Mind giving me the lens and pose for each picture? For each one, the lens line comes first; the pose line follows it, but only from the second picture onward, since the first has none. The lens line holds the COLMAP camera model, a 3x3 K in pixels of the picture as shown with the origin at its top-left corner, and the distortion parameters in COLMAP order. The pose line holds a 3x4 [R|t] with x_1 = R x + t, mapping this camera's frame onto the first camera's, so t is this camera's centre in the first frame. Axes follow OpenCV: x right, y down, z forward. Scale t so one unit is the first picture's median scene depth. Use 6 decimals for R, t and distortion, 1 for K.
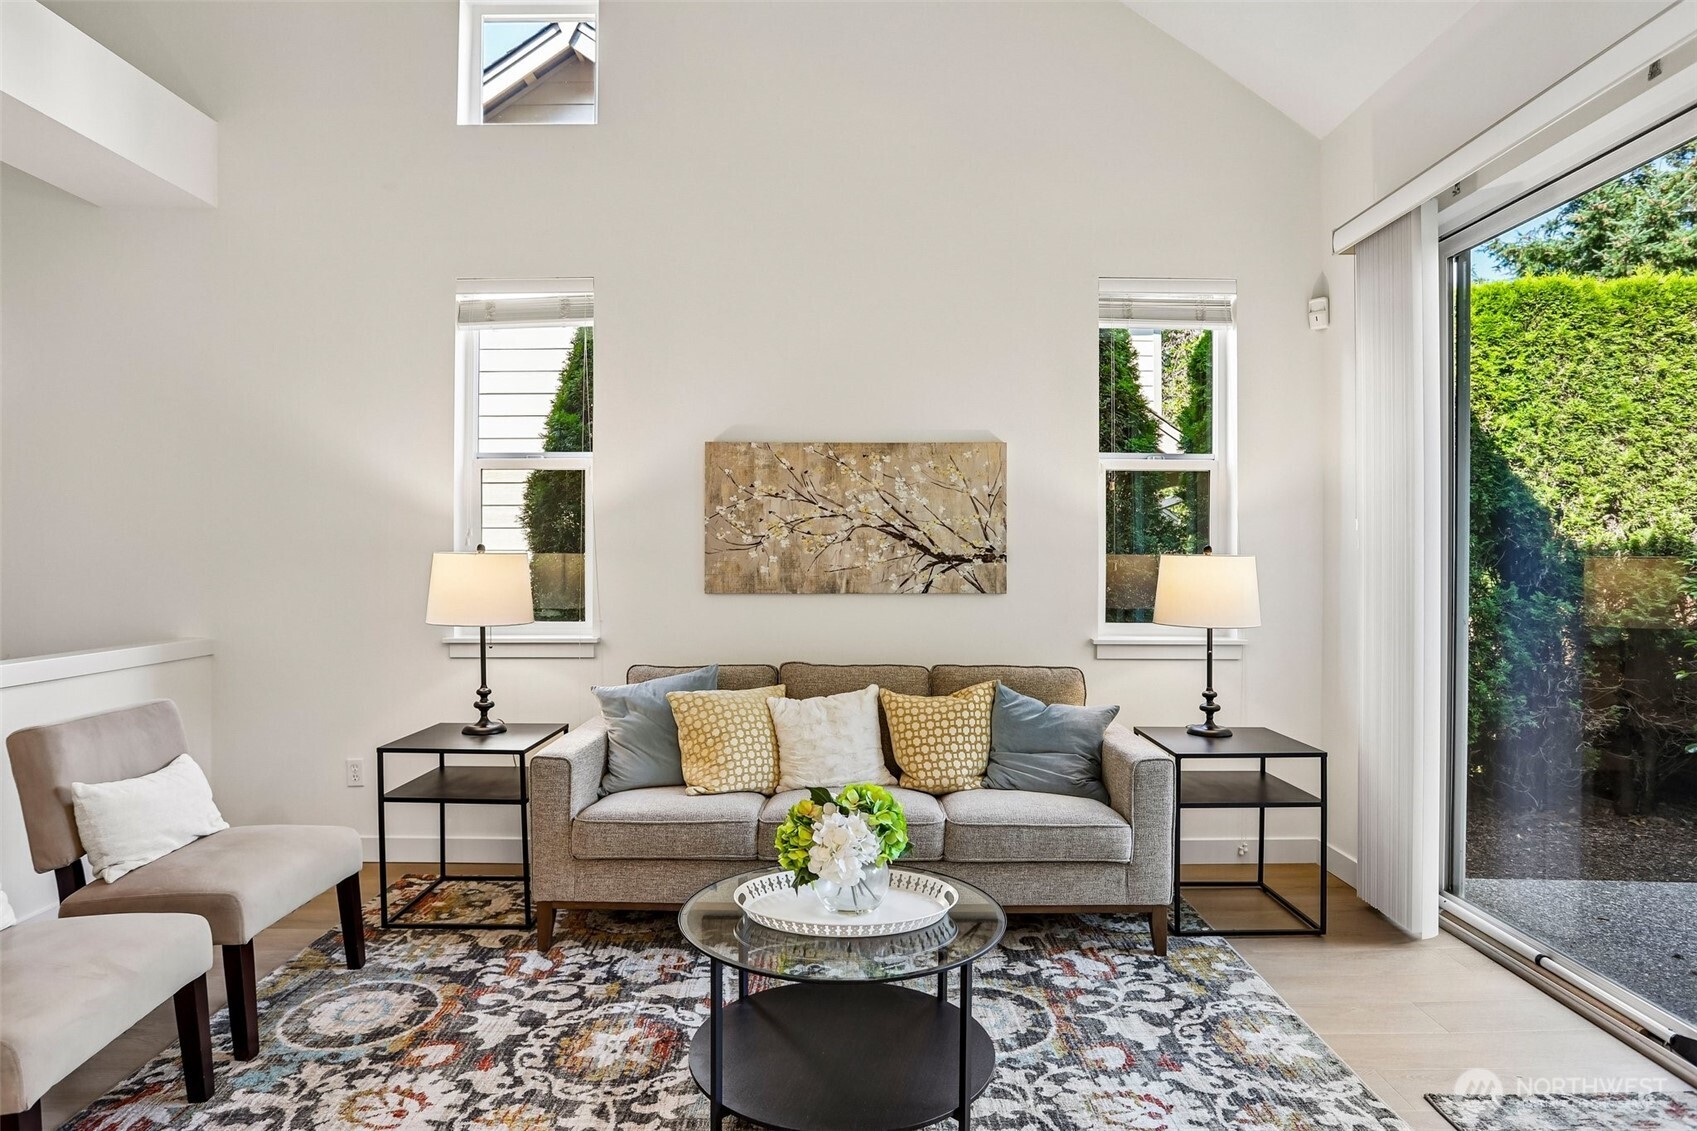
lens RADIAL K [[981.3, 0, 844.0], [0, 981.3, 558.4], [0, 0, 1]] dist [-0.053880, 0.023086]
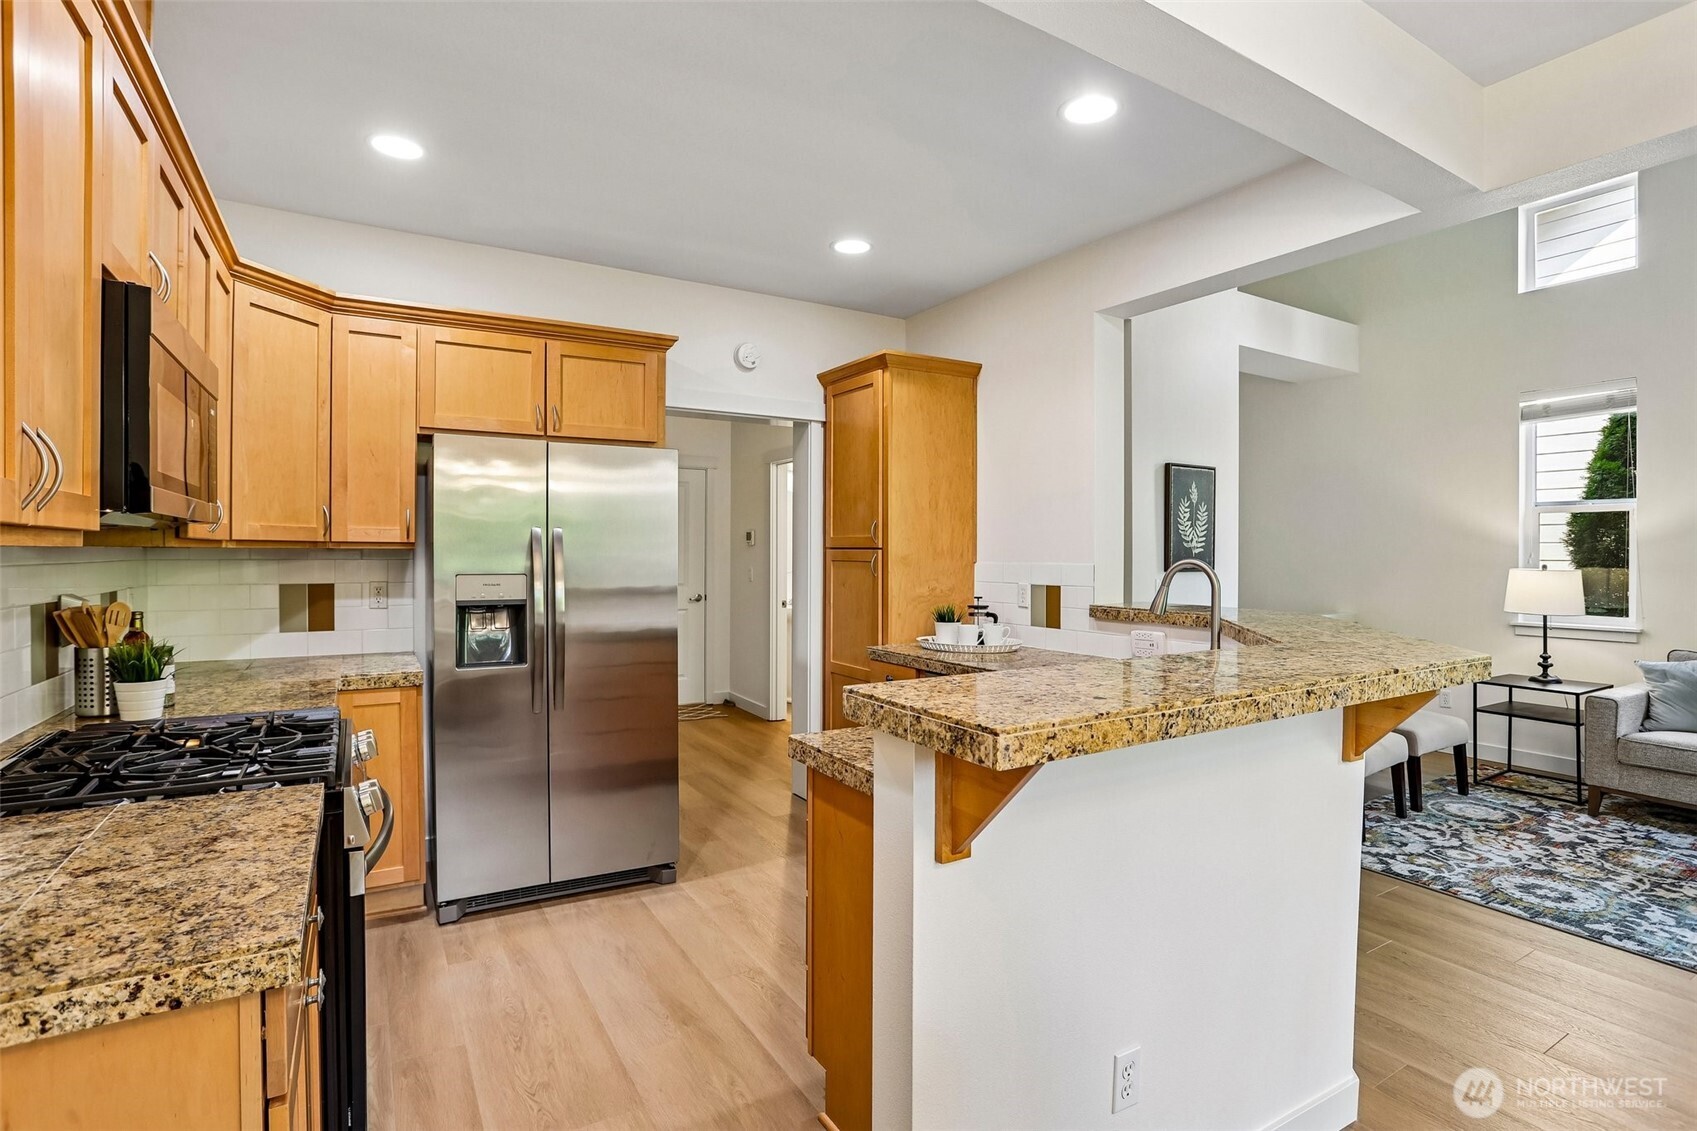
lens RADIAL K [[824.3, 0, 834.1], [0, 824.3, 547.3], [0, 0, 1]] dist [-0.067626, 0.023538]
pose [[0.505792, 0.001243, -0.862655, 0.162473], [-0.006508, 0.999976, -0.002374, -0.032220], [0.862631, 0.006815, 0.505787, -0.674052]]
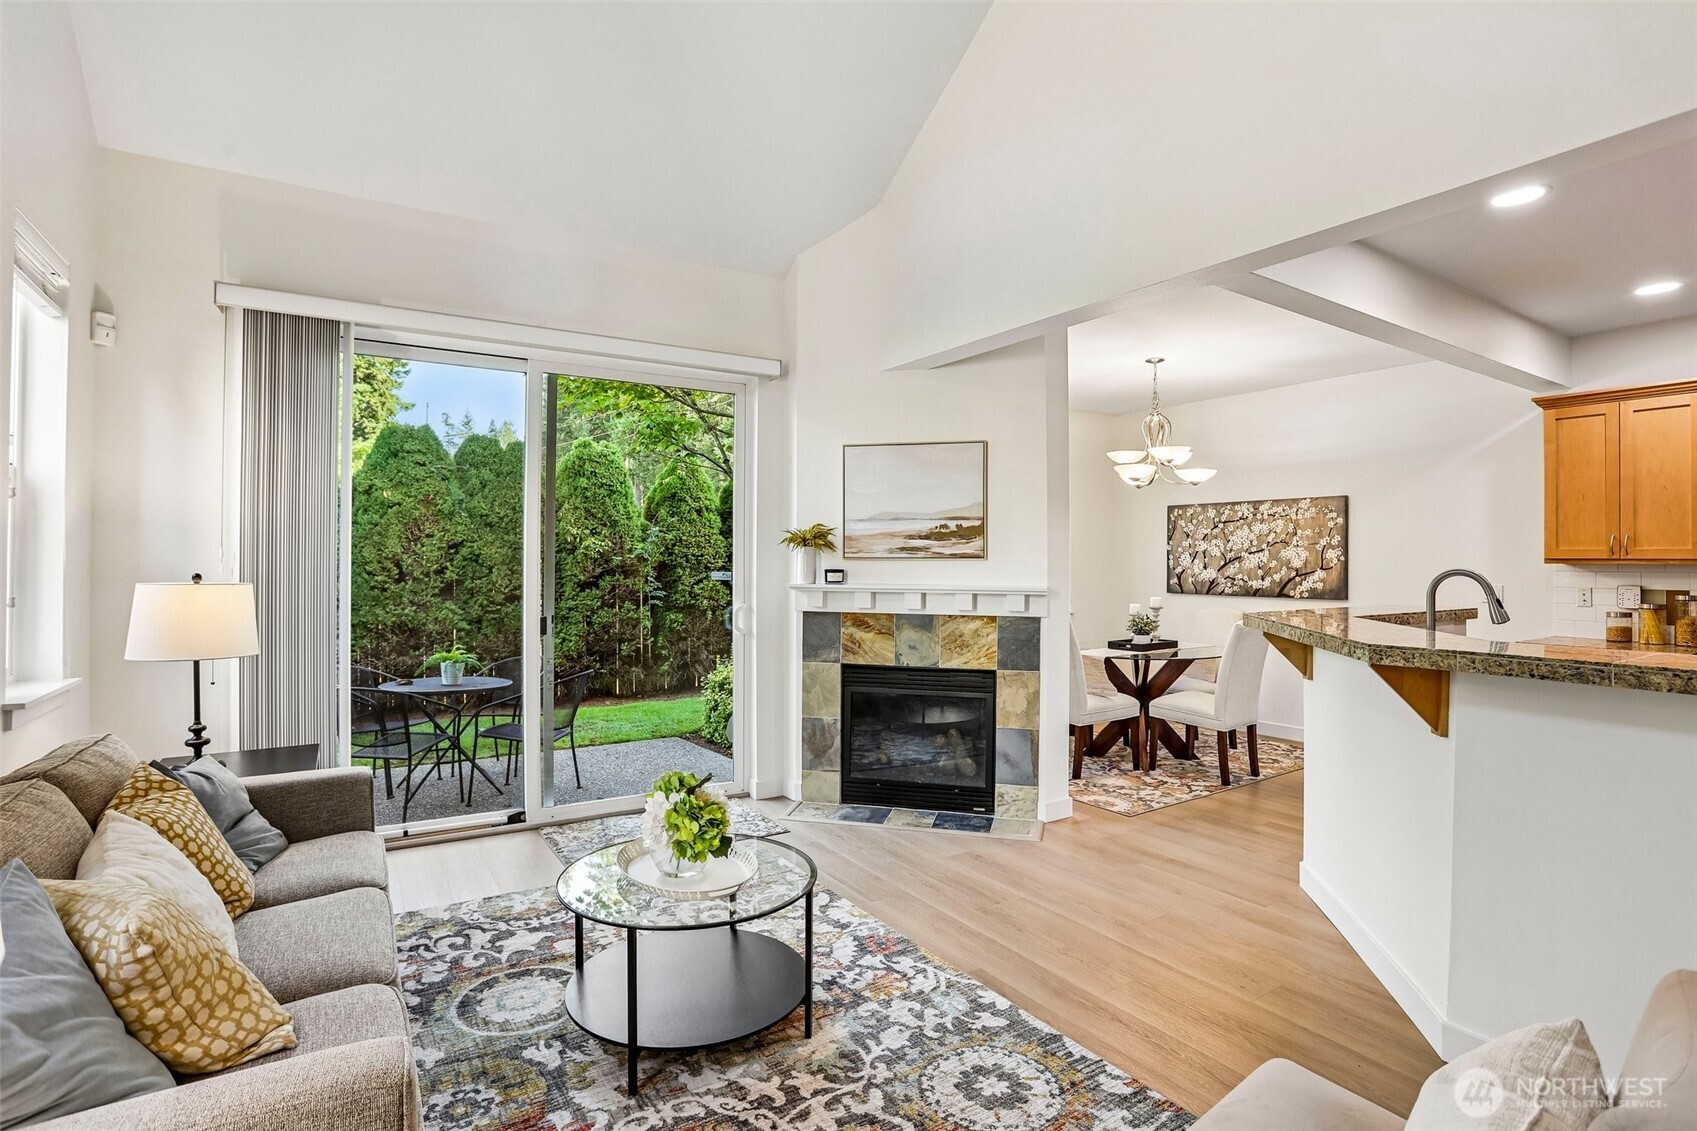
lens RADIAL K [[824.3, 0, 850.5], [0, 824.3, 562.5], [0, 0, 1]] dist [-0.067626, 0.023538]
pose [[-0.547215, -0.004747, 0.836979, -0.630851], [-0.006988, 0.999975, 0.001102, -0.029426], [-0.836963, -0.005246, -0.547235, 0.885225]]
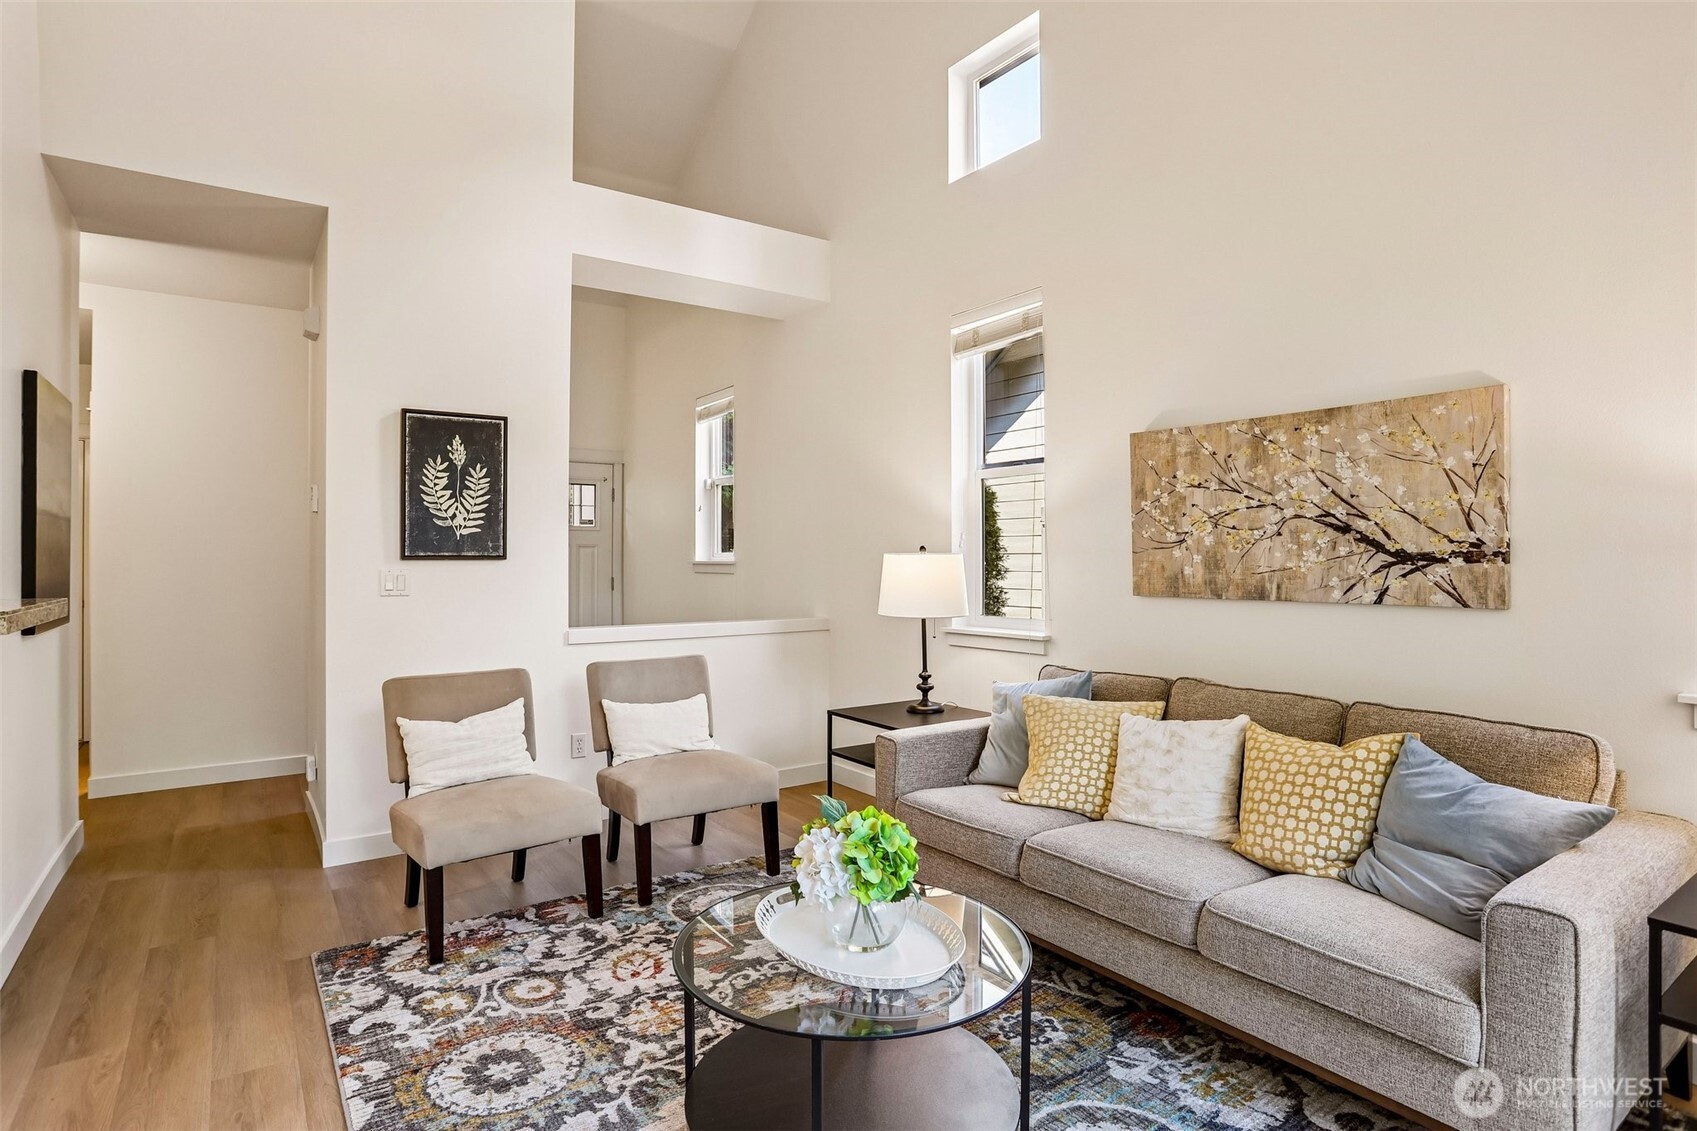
lens RADIAL K [[899.3, 0, 839.7], [0, 899.3, 542.5], [0, 0, 1]] dist [-0.040604, 0.006625]
pose [[0.574856, -0.015971, -0.818099, 0.438947], [0.001255, 0.999826, -0.018637, 0.000747], [0.818254, 0.009687, 0.574776, 0.311795]]
